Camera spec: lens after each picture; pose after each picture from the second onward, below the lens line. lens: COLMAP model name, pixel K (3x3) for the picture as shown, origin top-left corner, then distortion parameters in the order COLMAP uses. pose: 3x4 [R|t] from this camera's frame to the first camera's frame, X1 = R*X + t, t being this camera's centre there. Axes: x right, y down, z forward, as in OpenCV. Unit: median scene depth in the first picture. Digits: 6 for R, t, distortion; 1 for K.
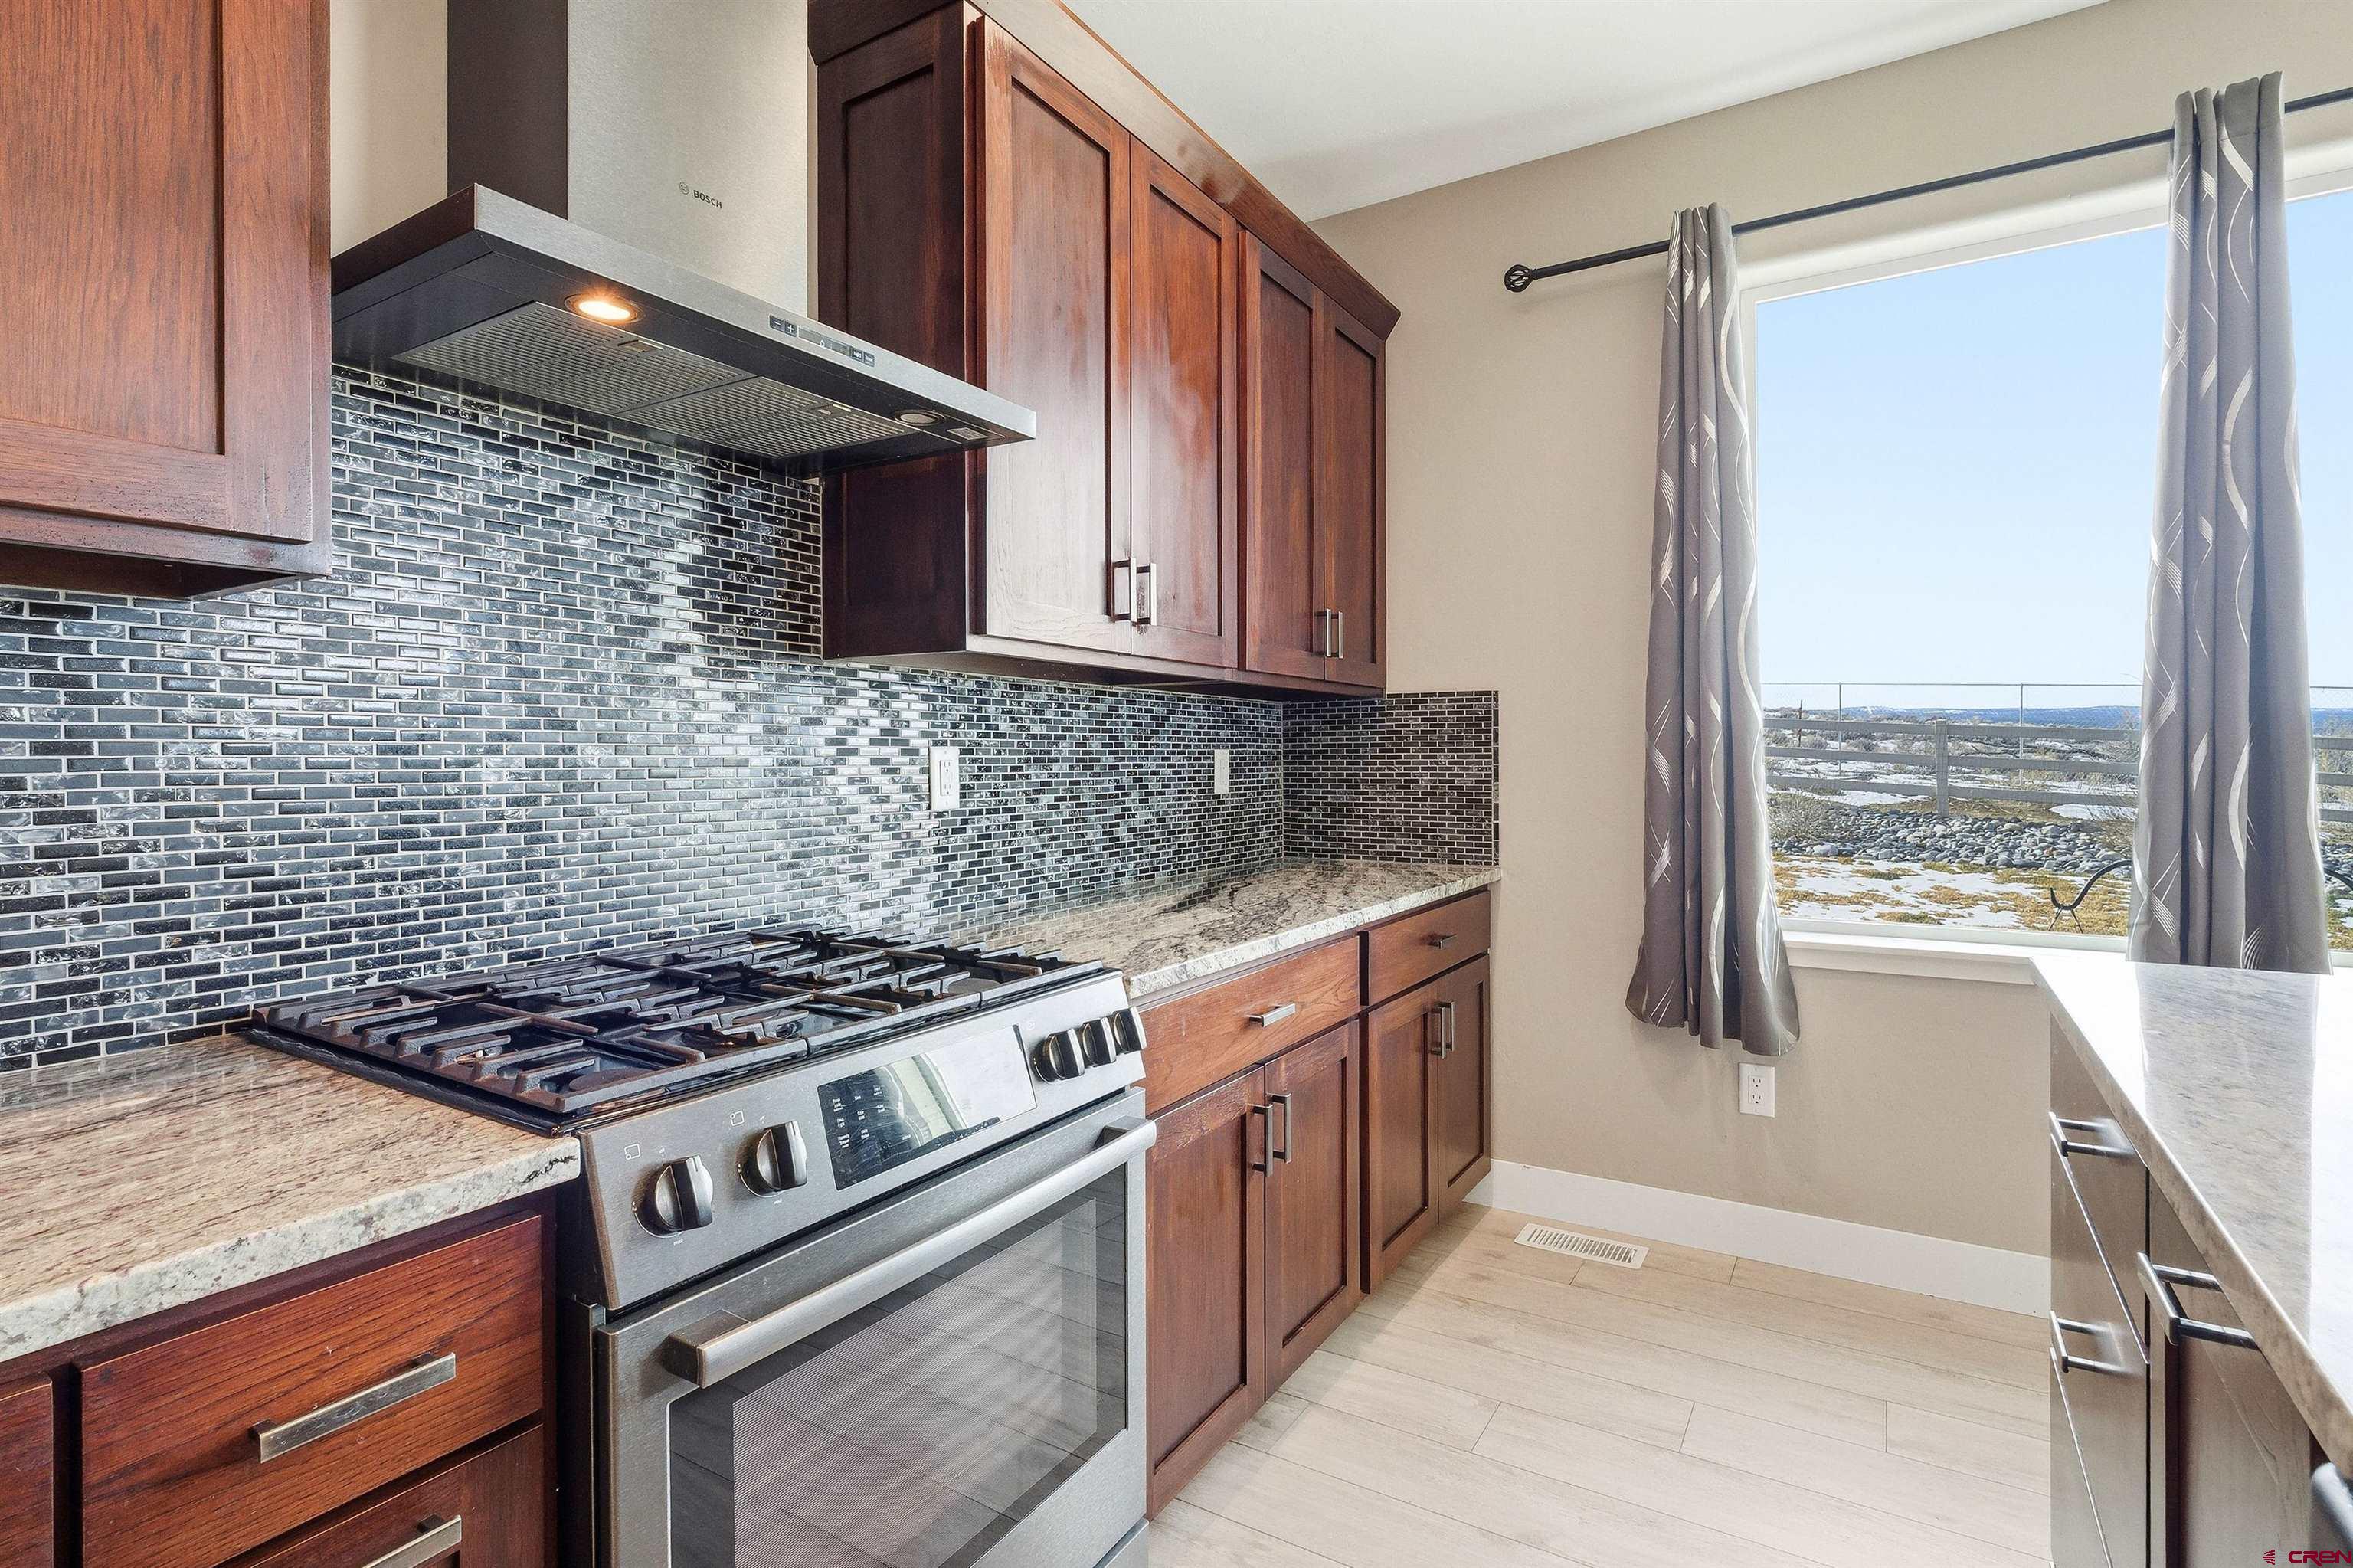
lens RADIAL K [[1128.9, 0, 1178.4], [0, 1128.9, 764.2], [0, 0, 1]] dist [-0.001175, -0.003664]
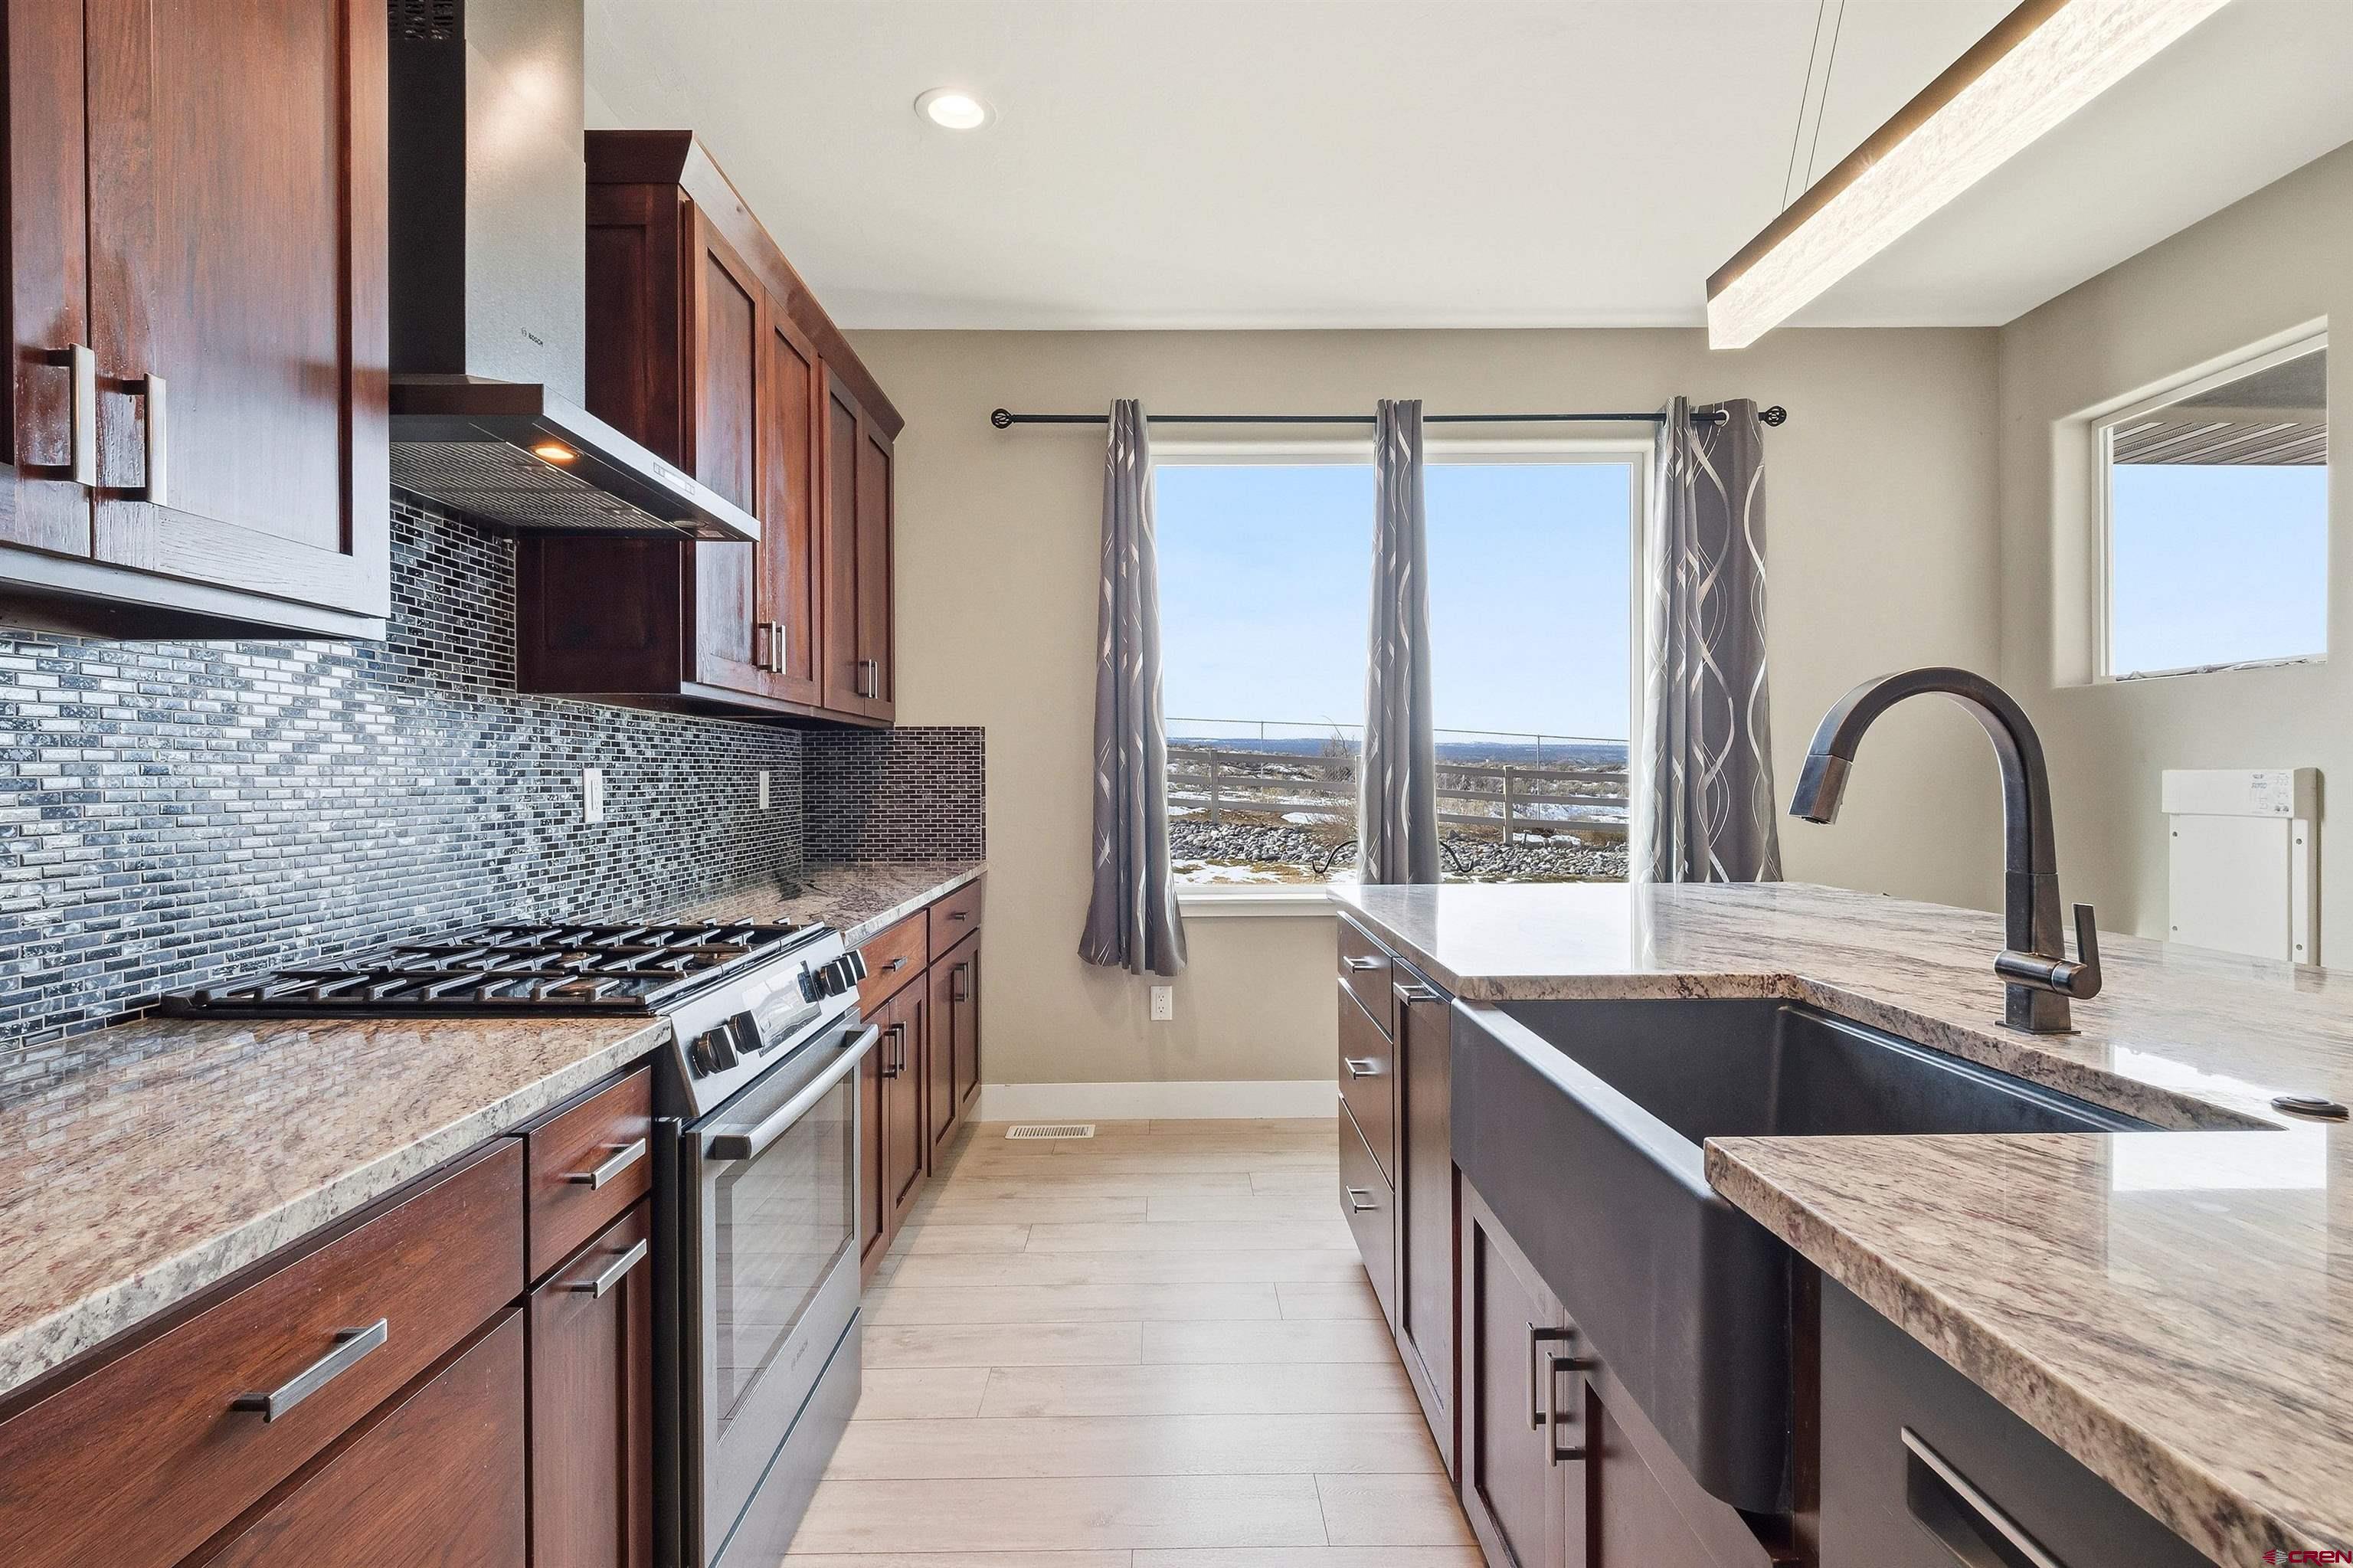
lens RADIAL K [[1128.9, 0, 1173.9], [0, 1128.9, 787.7], [0, 0, 1]] dist [-0.001175, -0.003664]
pose [[0.840413, -0.005791, 0.541915, -0.329766], [0.004592, 0.999983, 0.003565, 0.002621], [-0.541927, -0.000508, 0.840426, -0.301731]]
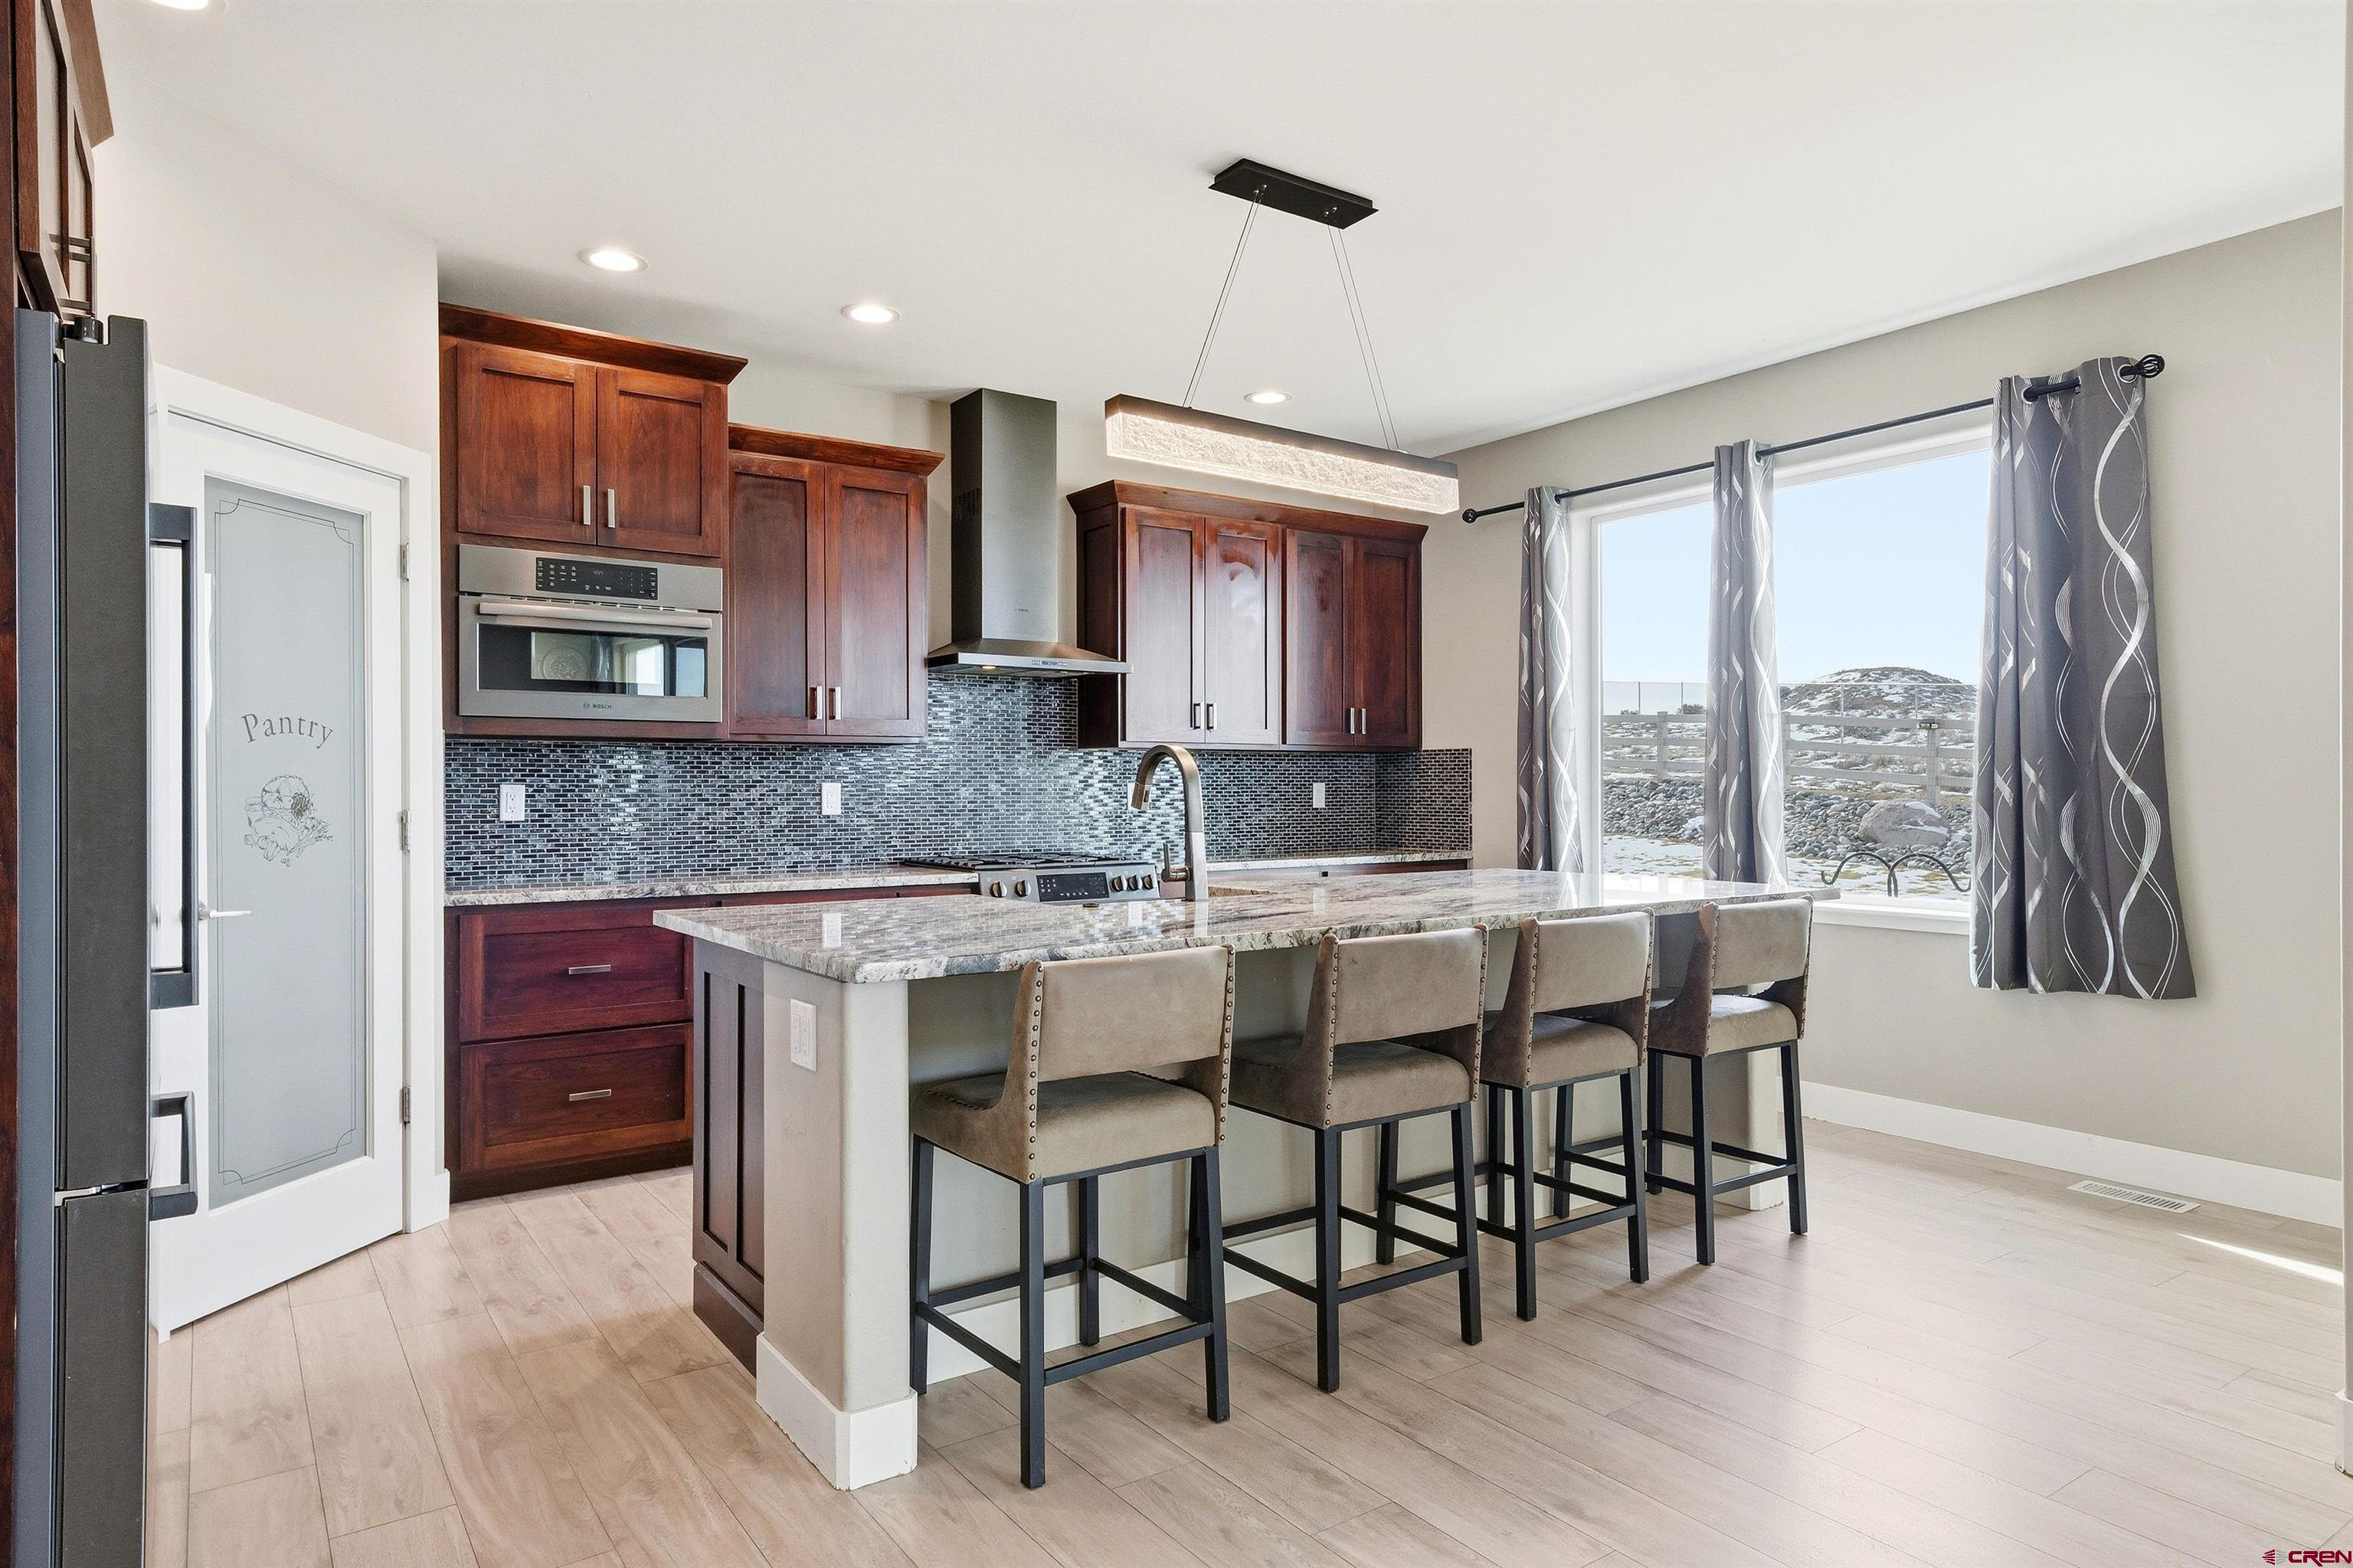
lens RADIAL K [[1460.8, 0, 1167.5], [0, 1460.8, 782.9], [0, 0, 1]] dist [0.000297, -0.000626]
pose [[0.912555, -0.000034, -0.408955, 1.049412], [-0.002391, 0.999982, -0.005420, 0.000412], [0.408948, 0.005924, 0.912538, -1.654656]]
